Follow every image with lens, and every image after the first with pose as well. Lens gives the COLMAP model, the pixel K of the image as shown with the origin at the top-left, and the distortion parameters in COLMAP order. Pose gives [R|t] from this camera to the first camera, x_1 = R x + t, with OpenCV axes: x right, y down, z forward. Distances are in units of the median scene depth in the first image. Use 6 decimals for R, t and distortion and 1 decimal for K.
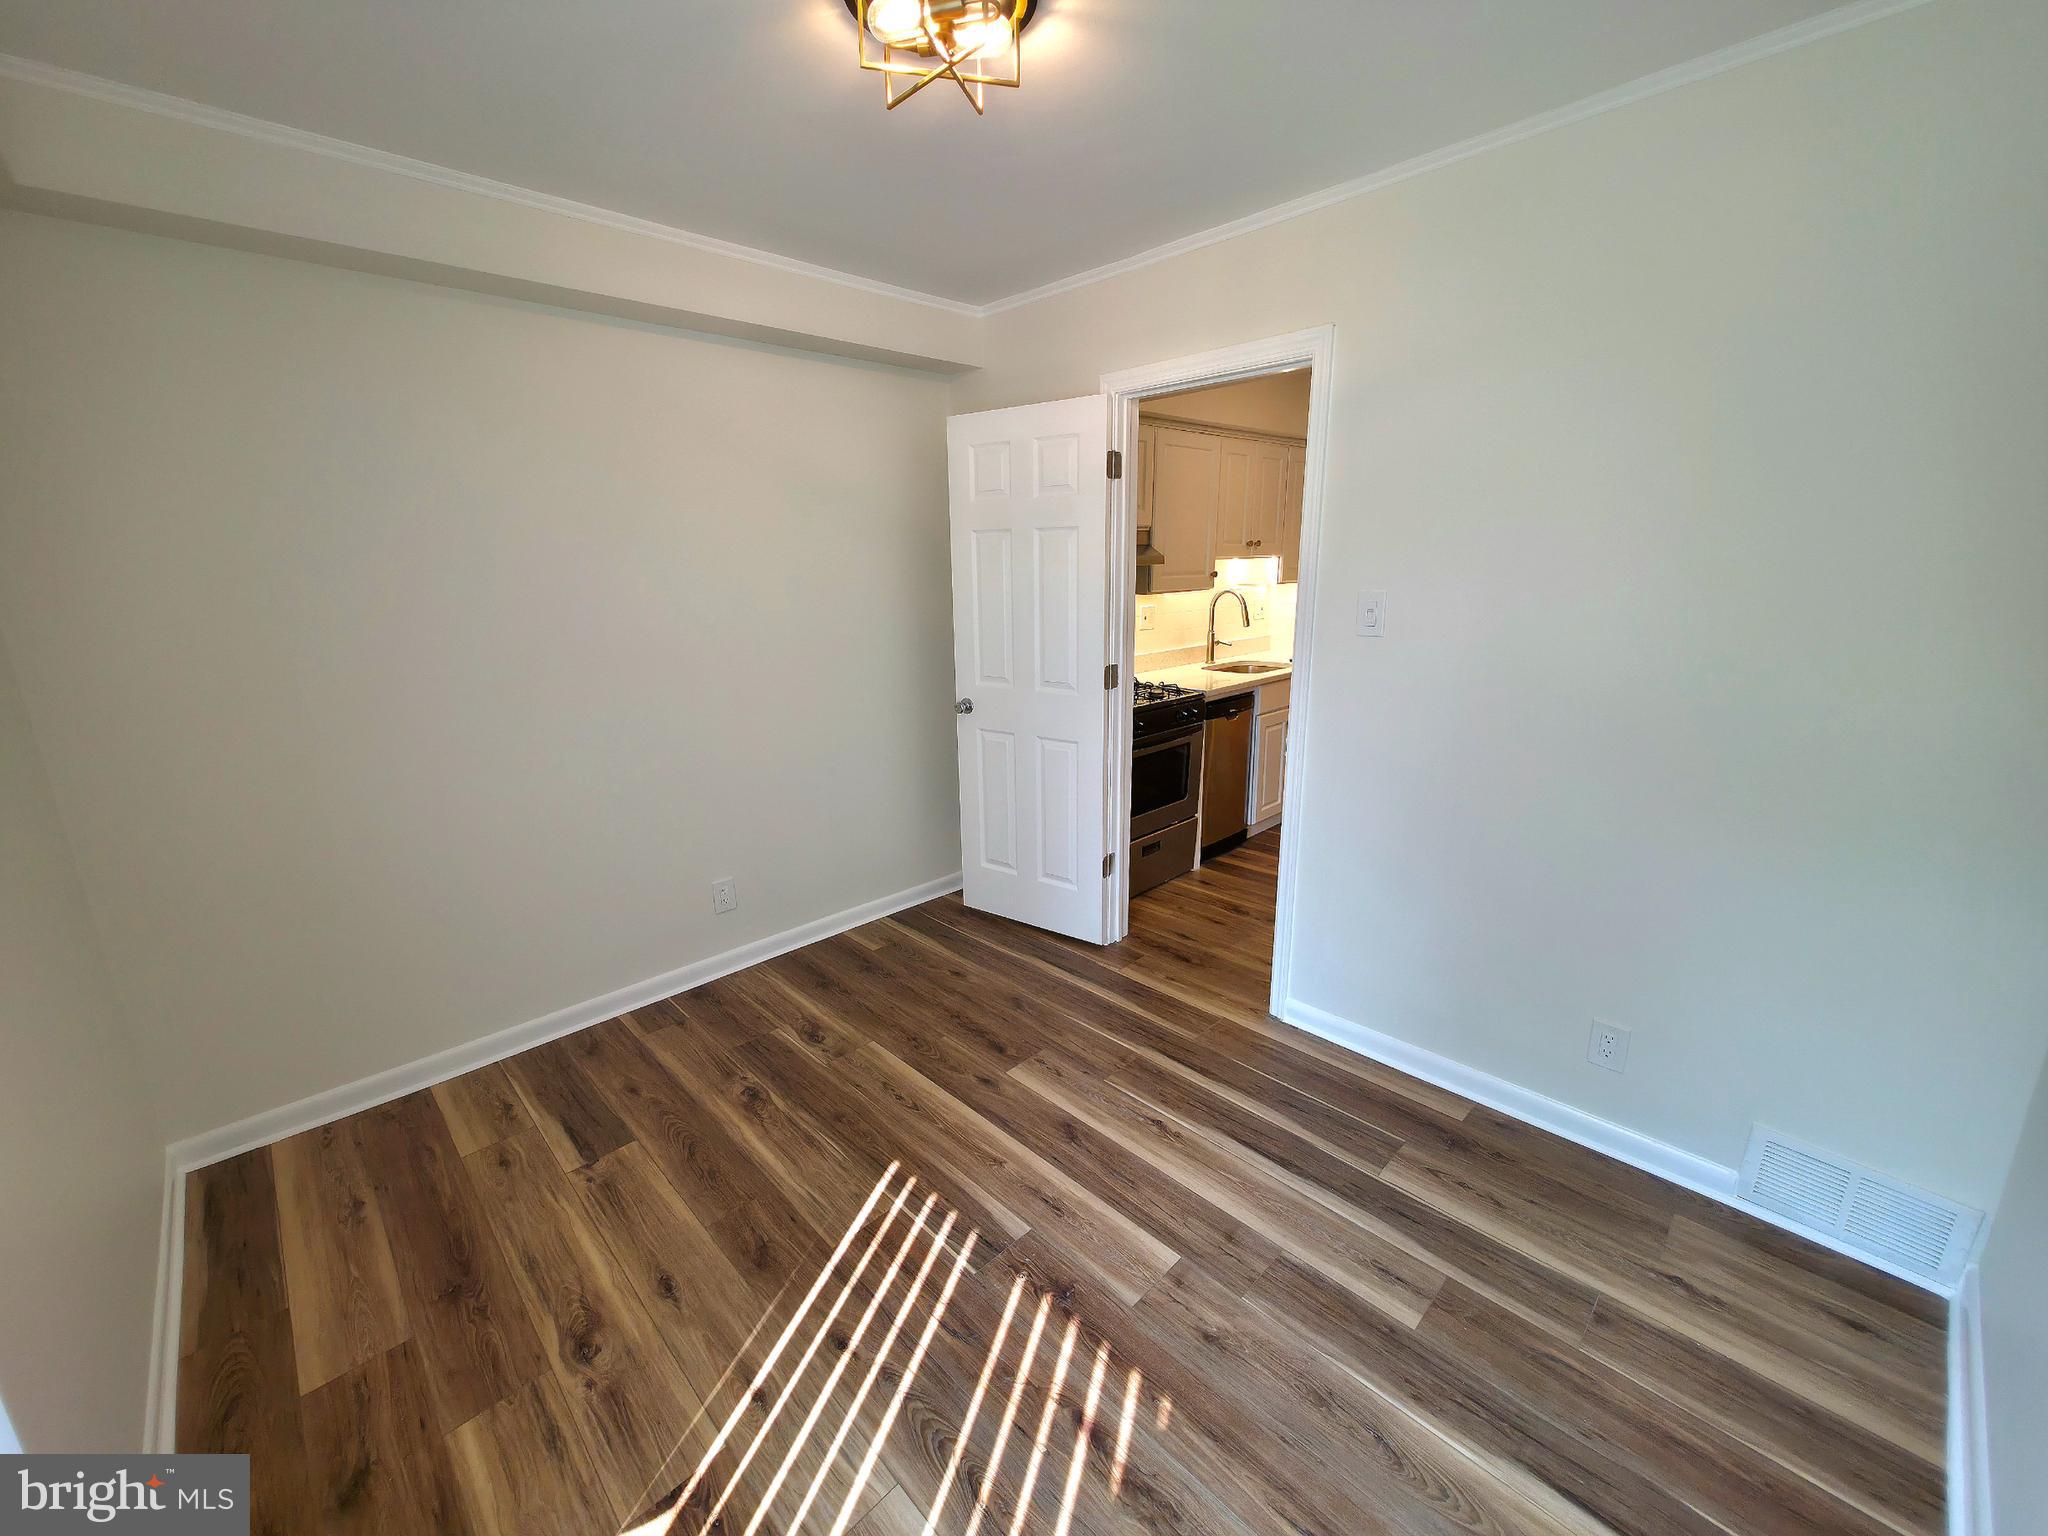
lens RADIAL K [[824.0, 0, 1028.2], [0, 824.0, 770.7], [0, 0, 1]] dist [-0.000633, 0.000049]
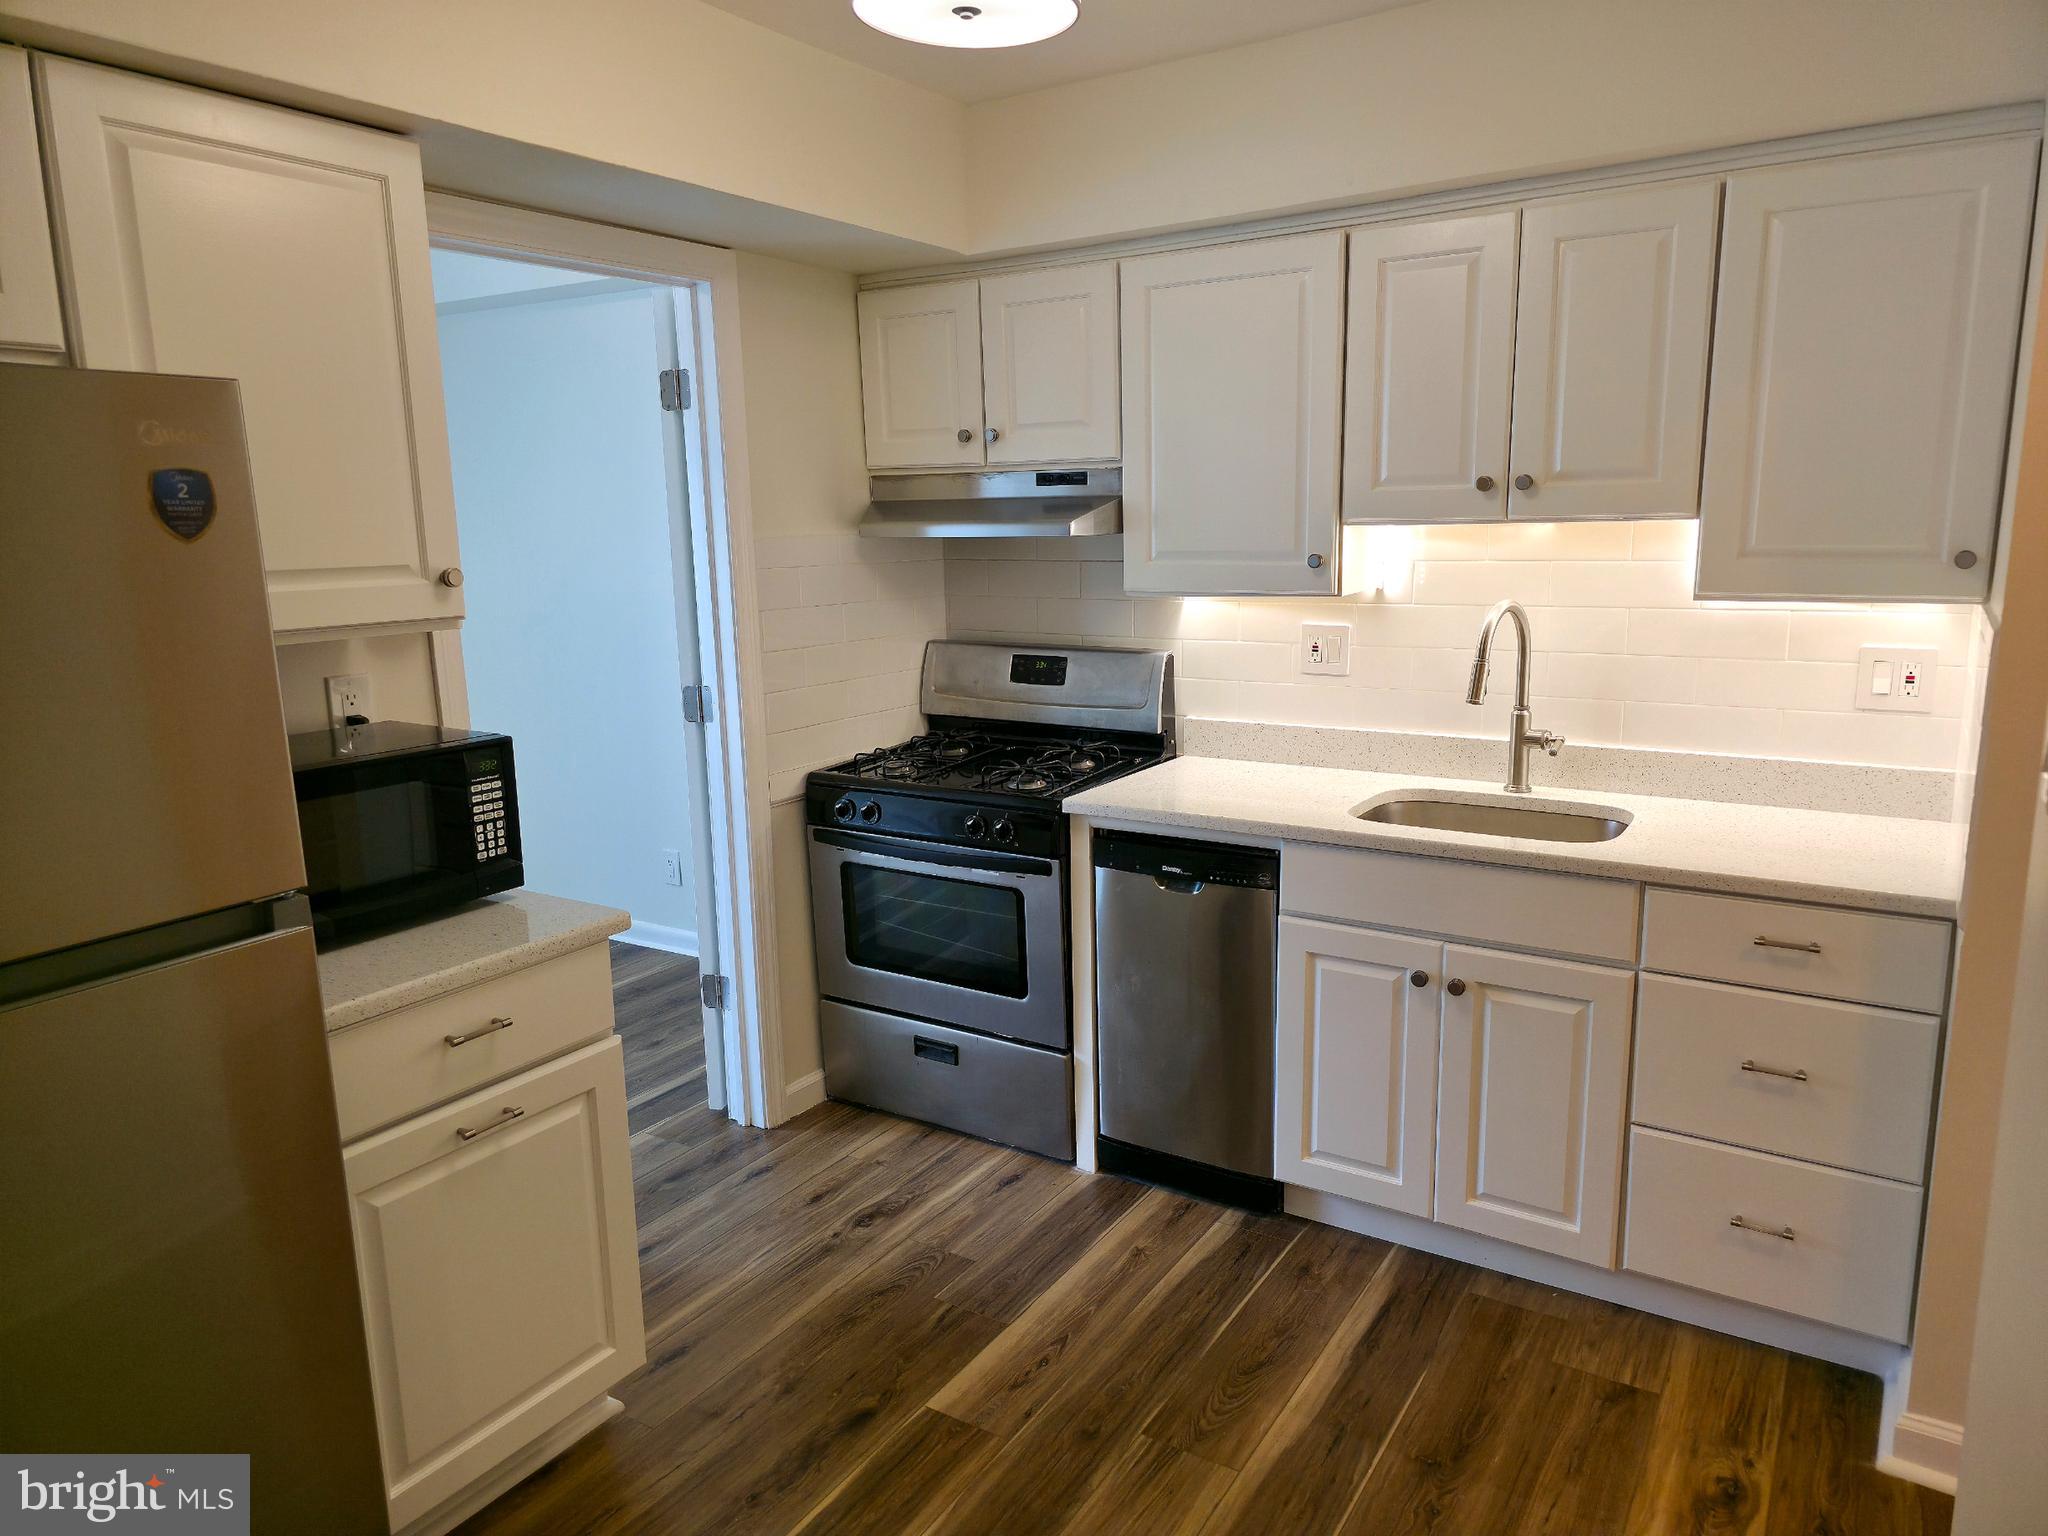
lens RADIAL K [[1363.9, 0, 1028.6], [0, 1363.9, 770.8], [0, 0, 1]] dist [0.042763, -0.029918]
pose [[0.228385, 0.205260, -0.951687, 0.849866], [-0.236568, 0.959925, 0.150265, -0.200373], [0.944392, 0.190821, 0.267790, 0.679185]]
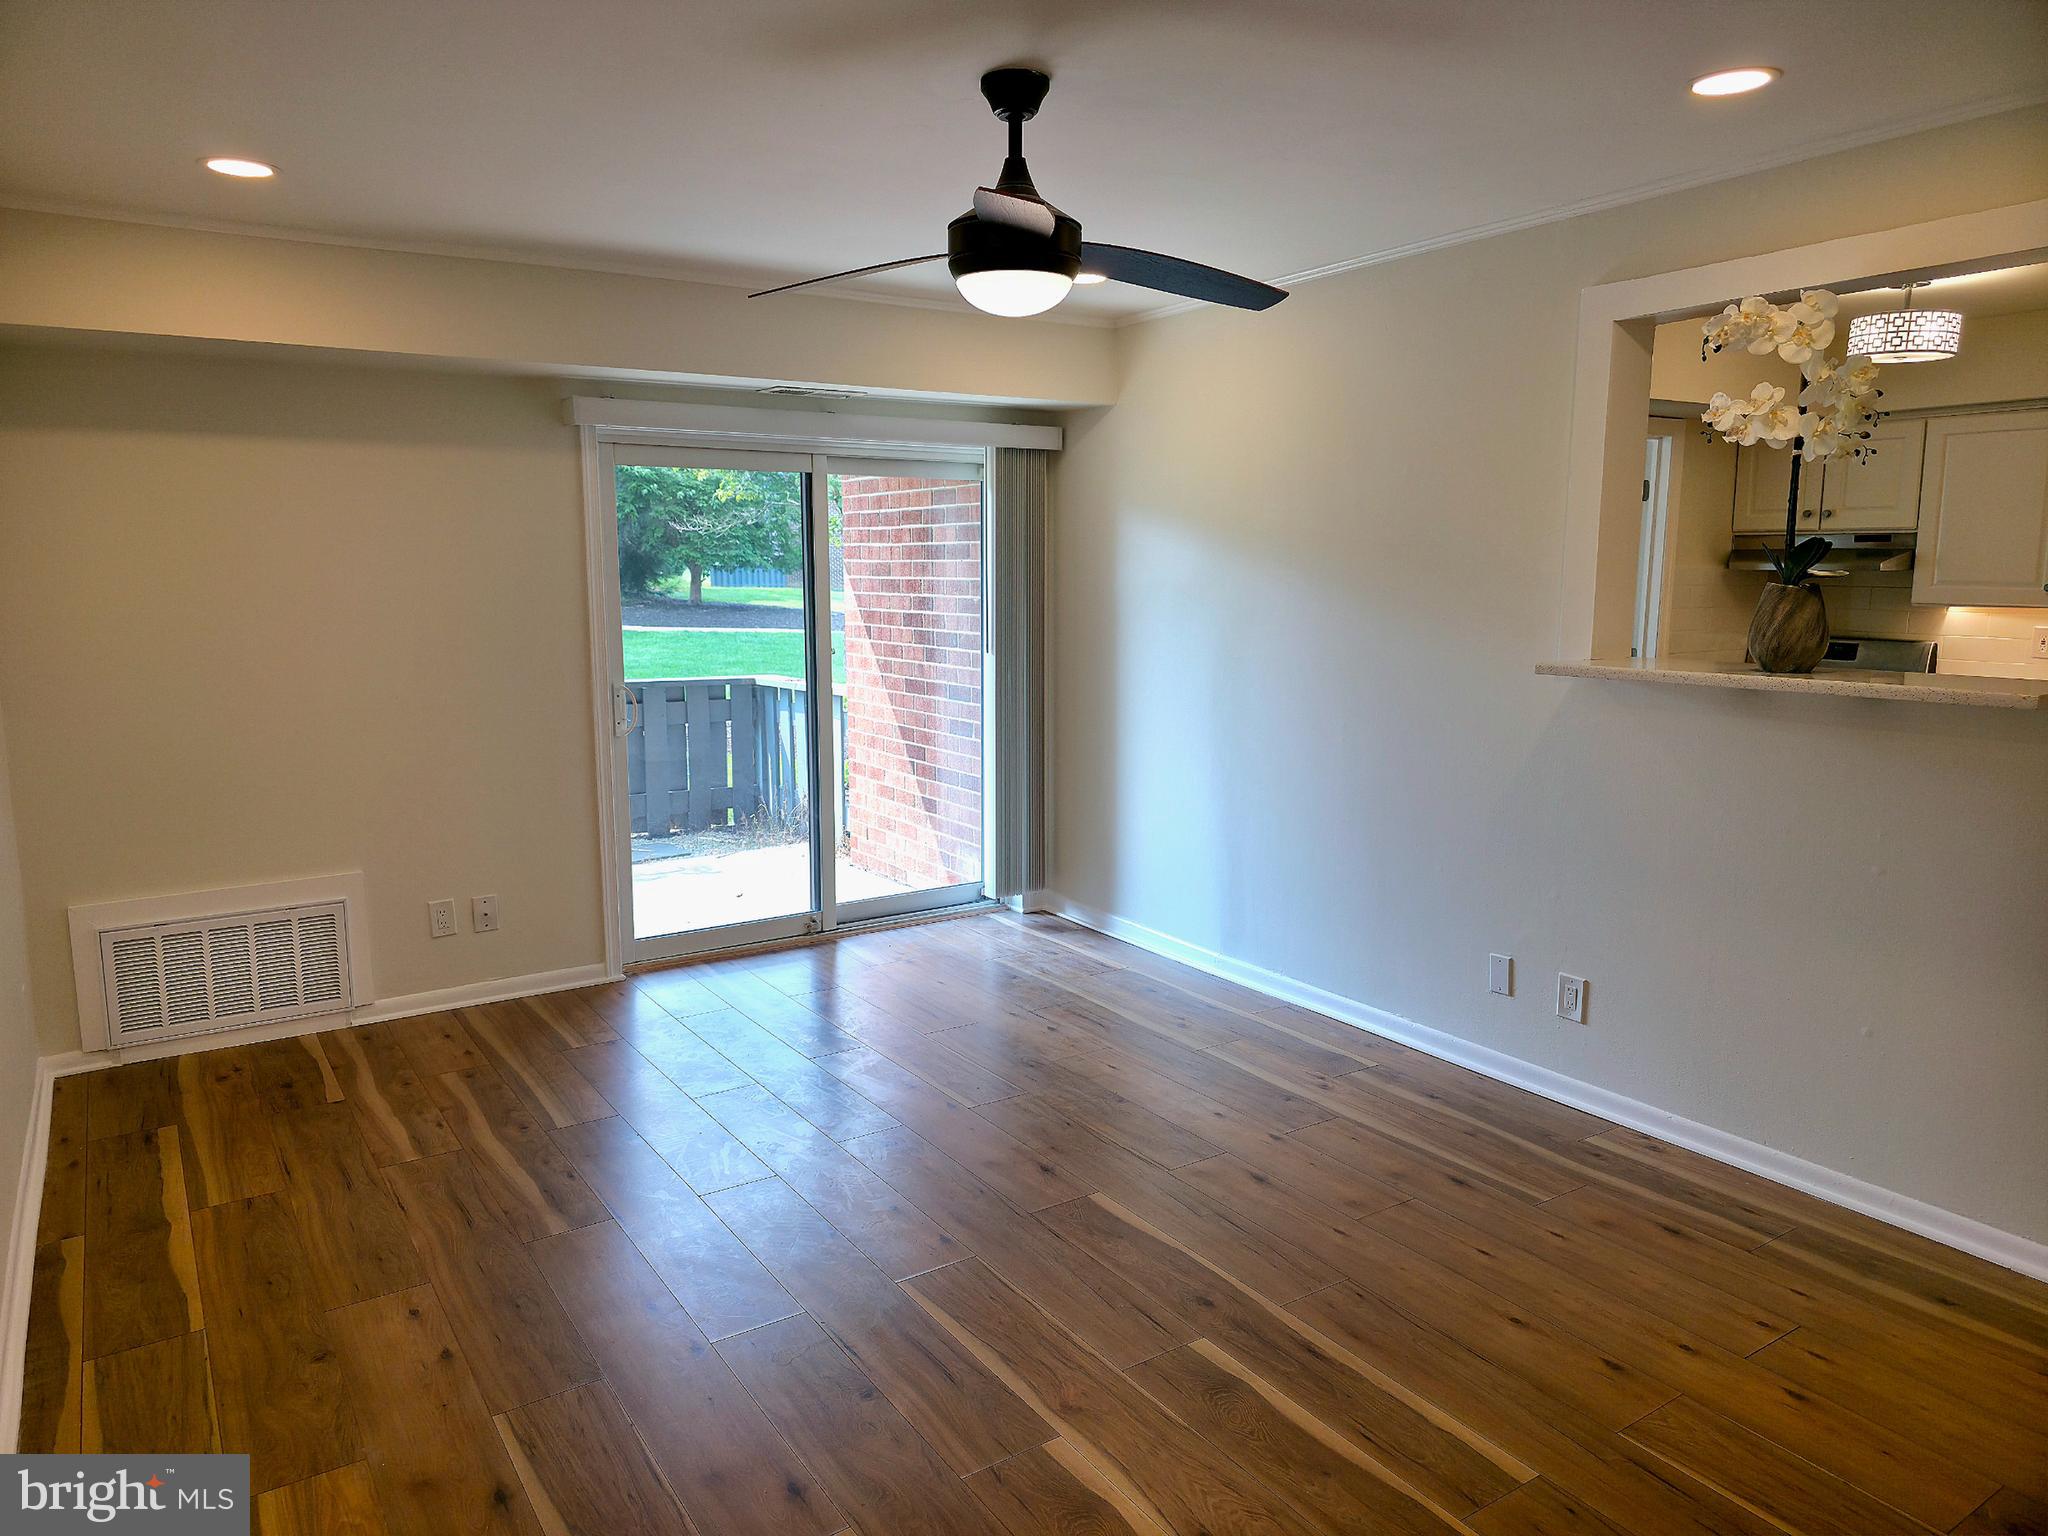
lens RADIAL K [[1363.9, 0, 982.2], [0, 1363.9, 738.2], [0, 0, 1]] dist [0.042763, -0.029918]
pose [[-0.194717, 0.154815, -0.968565, 1.544708], [-0.249349, 0.947212, 0.201530, -0.123309], [0.948636, 0.280752, -0.145835, 0.325520]]
